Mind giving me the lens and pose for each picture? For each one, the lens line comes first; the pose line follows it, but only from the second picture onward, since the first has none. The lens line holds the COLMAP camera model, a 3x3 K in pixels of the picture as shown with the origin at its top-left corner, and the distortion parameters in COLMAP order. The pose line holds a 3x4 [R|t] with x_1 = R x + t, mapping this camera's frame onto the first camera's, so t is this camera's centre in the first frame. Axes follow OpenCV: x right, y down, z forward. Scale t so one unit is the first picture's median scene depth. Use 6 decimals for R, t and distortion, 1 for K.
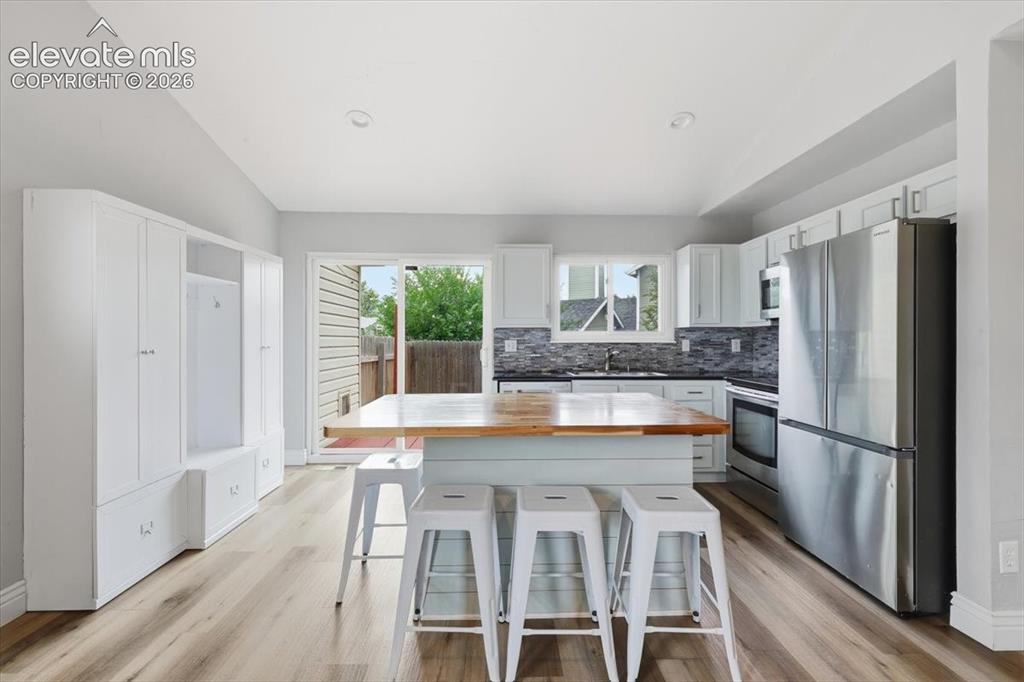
lens RADIAL K [[434.2, 0, 510.6], [0, 434.2, 339.6], [0, 0, 1]] dist [0.003163, 0.002601]
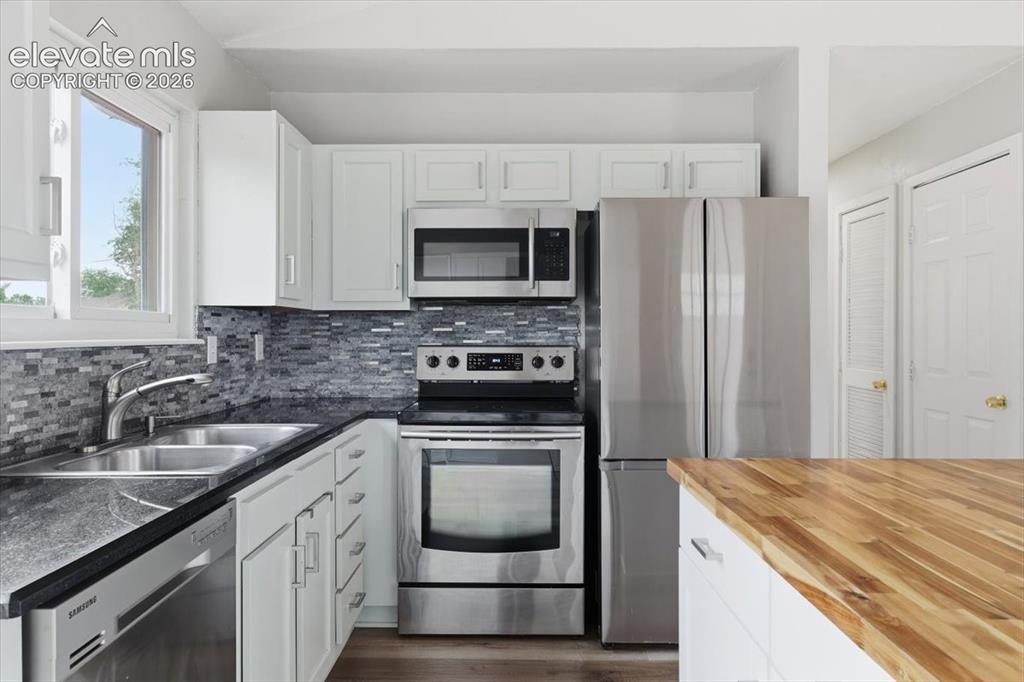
lens RADIAL K [[657.0, 0, 511.5], [0, 657.0, 339.6], [0, 0, 1]] dist [-0.001267, -0.000284]
pose [[0.031409, -0.007205, 0.999481, -0.204054], [-0.000195, 0.999974, 0.007215, -0.000319], [-0.999507, -0.000421, 0.031407, 0.699656]]
